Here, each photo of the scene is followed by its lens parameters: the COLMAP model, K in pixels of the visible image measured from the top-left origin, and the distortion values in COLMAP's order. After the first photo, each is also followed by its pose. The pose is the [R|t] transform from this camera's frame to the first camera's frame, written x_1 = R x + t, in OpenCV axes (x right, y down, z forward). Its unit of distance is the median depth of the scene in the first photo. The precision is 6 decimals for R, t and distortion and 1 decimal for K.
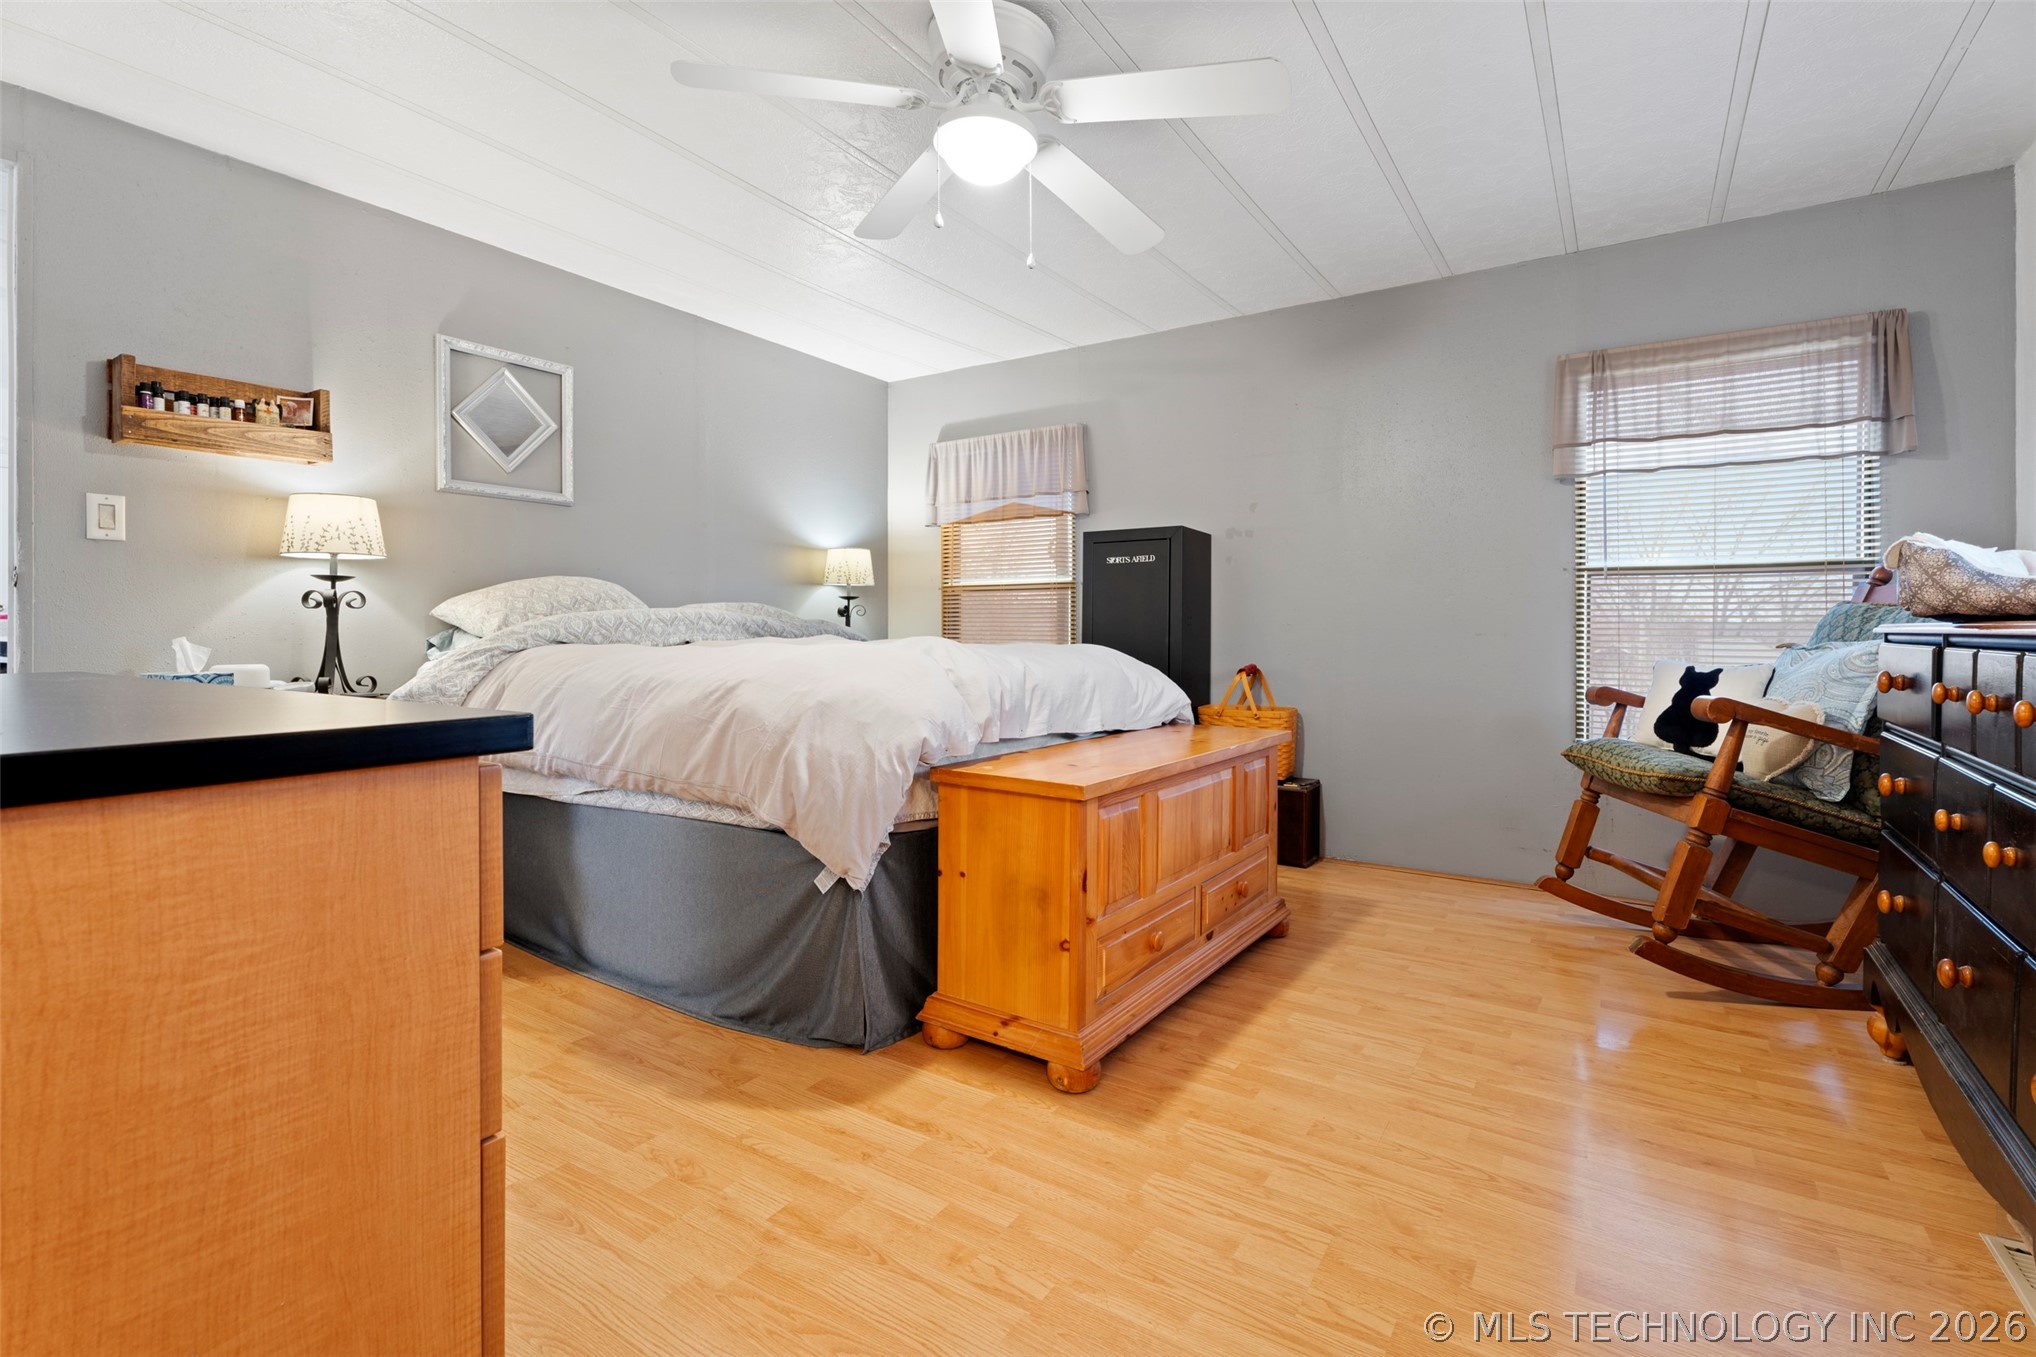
lens RADIAL K [[921.0, 0, 1016.1], [0, 921.0, 638.4], [0, 0, 1]] dist [0.010385, -0.000104]
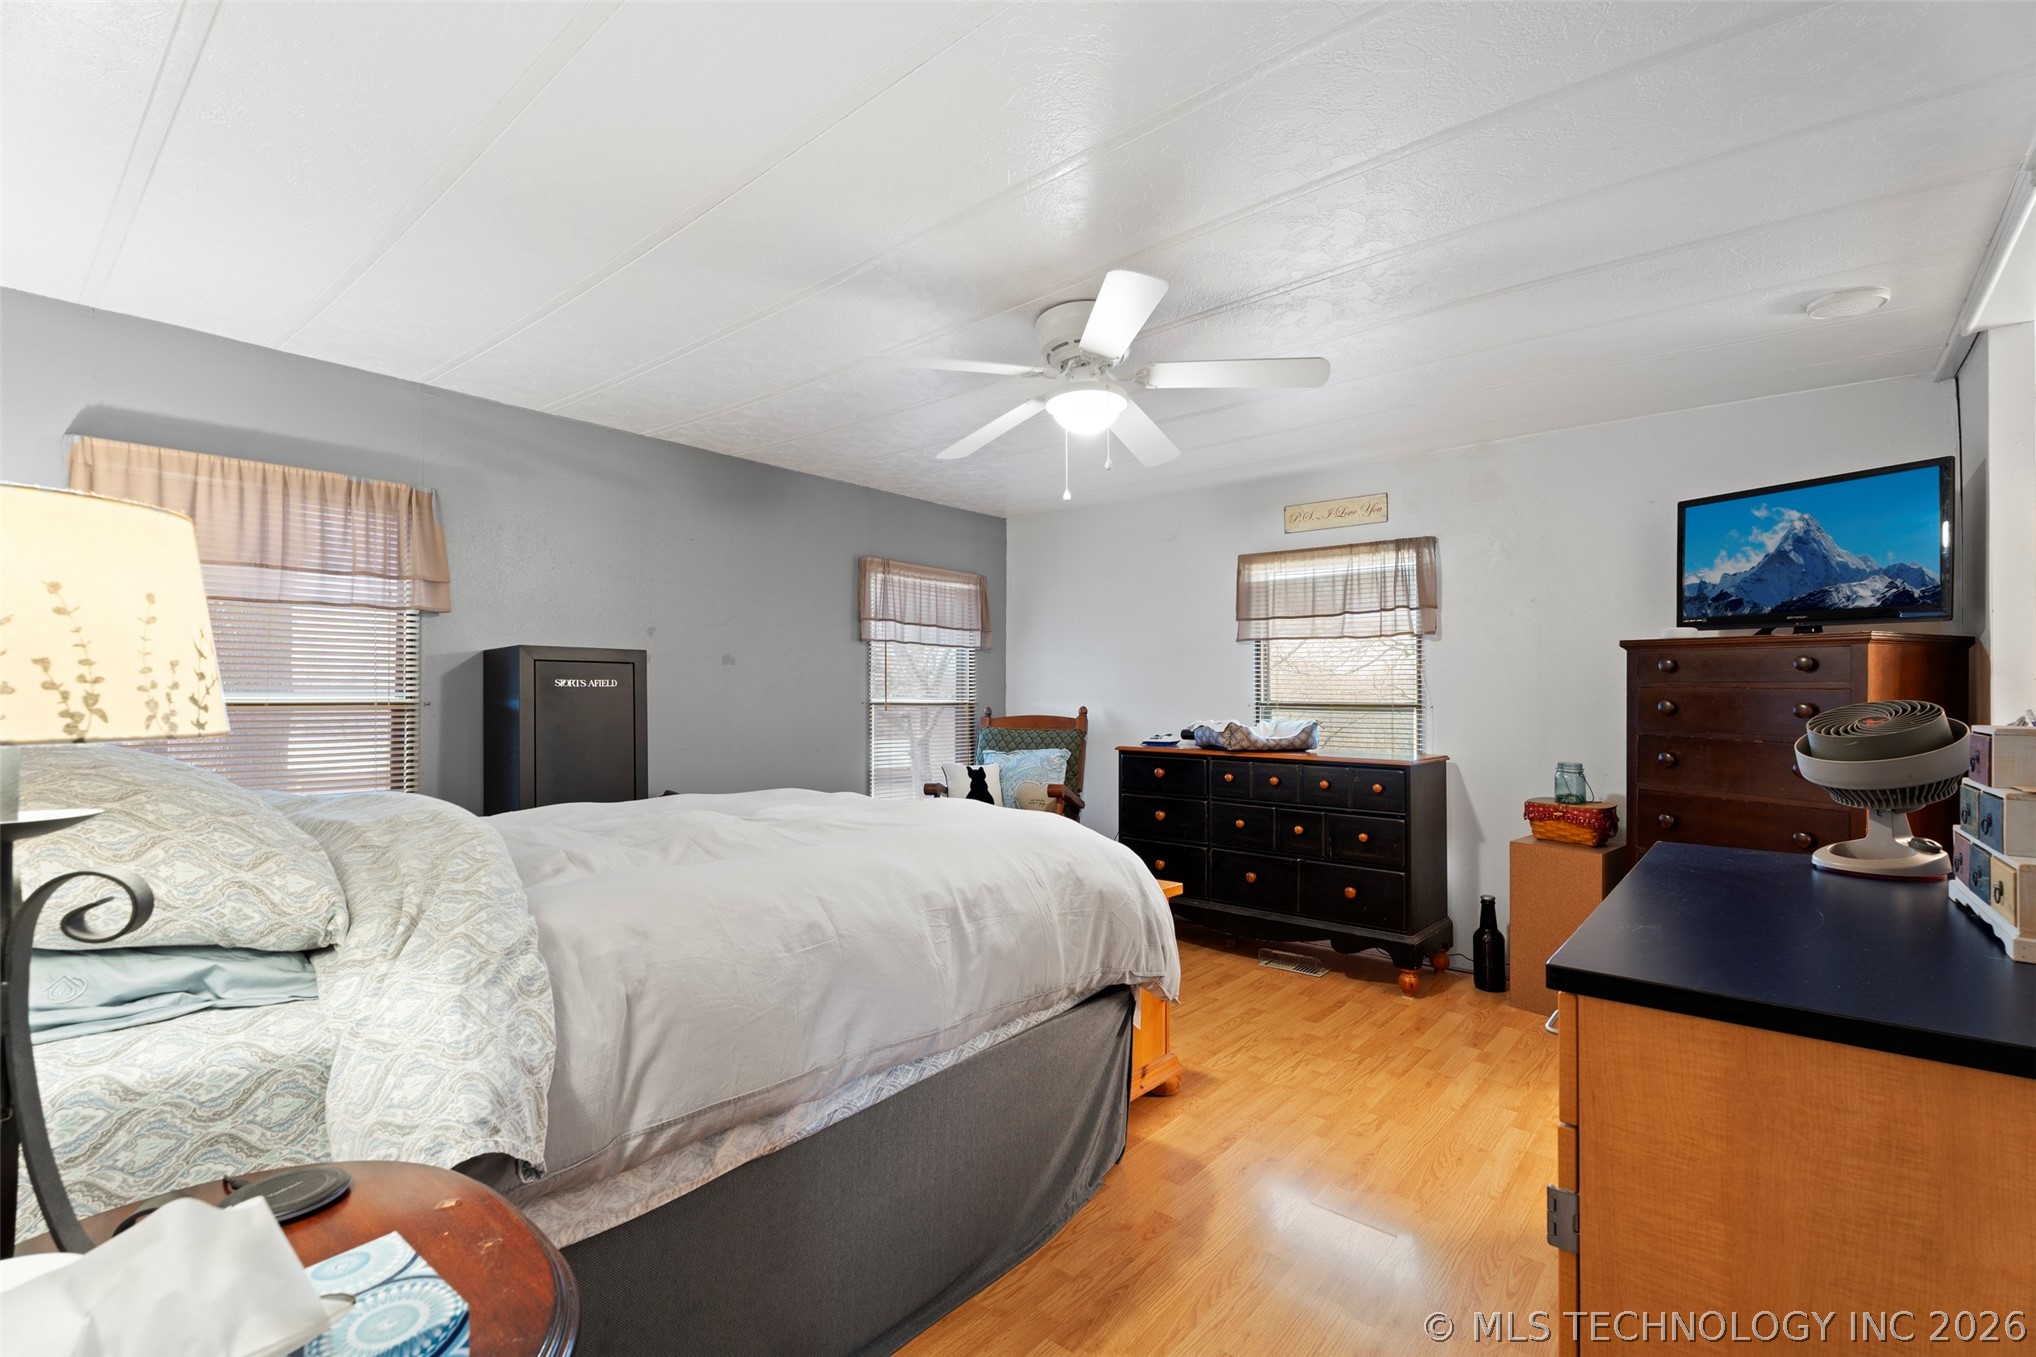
lens RADIAL K [[921.0, 0, 1013.7], [0, 921.0, 683.0], [0, 0, 1]] dist [0.010385, -0.000104]
pose [[0.123751, 0.012968, 0.992229, -0.835528], [0.009202, 0.999857, -0.014215, -0.086202], [-0.992271, 0.010889, 0.123614, 0.609667]]
